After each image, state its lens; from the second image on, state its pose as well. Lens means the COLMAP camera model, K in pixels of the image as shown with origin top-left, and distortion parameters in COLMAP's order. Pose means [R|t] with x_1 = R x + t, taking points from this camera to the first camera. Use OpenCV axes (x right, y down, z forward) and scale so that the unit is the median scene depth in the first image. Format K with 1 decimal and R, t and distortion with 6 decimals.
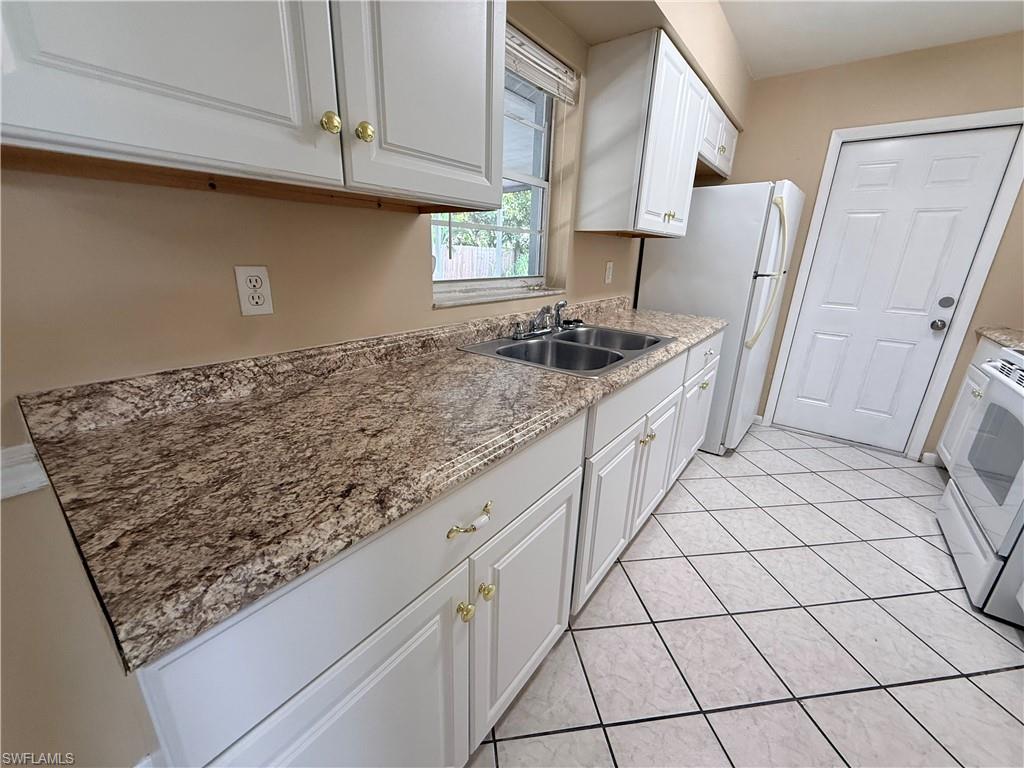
lens RADIAL K [[407.9, 0, 510.0], [0, 407.9, 384.7], [0, 0, 1]] dist [0.000844, -0.000650]
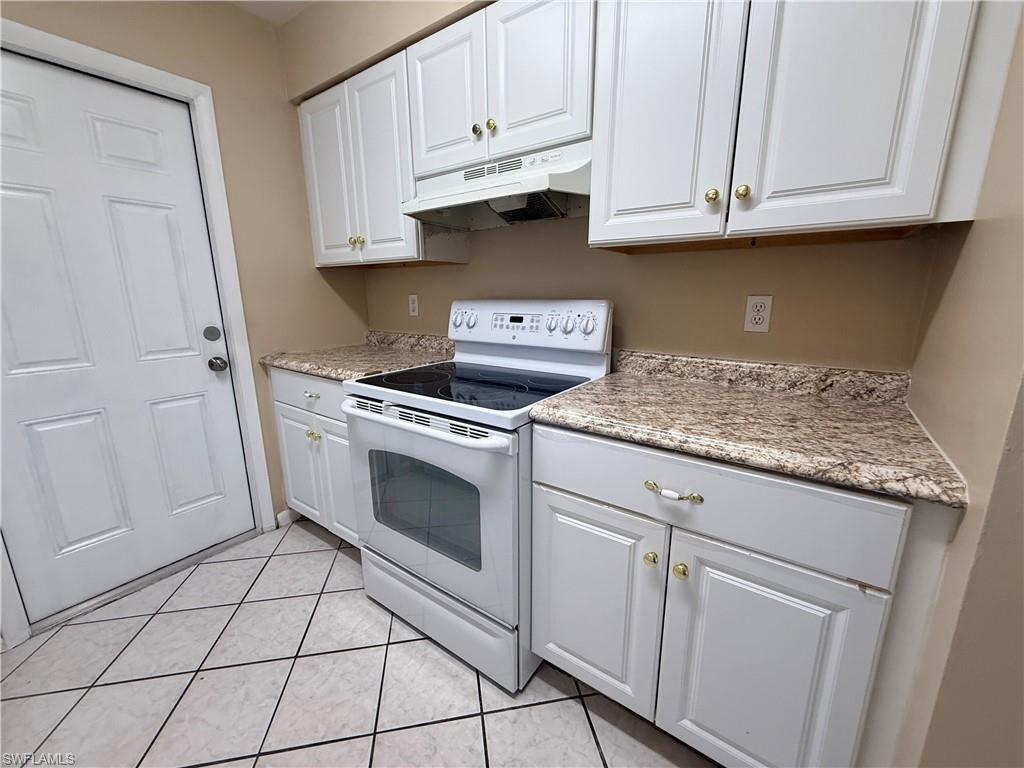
lens RADIAL K [[407.9, 0, 507.3], [0, 407.9, 382.8], [0, 0, 1]] dist [0.000844, -0.000650]
pose [[-0.017660, -0.247497, 0.968728, 0.317546], [0.322968, 0.915528, 0.239793, -0.122912], [-0.946245, 0.317103, 0.063765, 0.467853]]
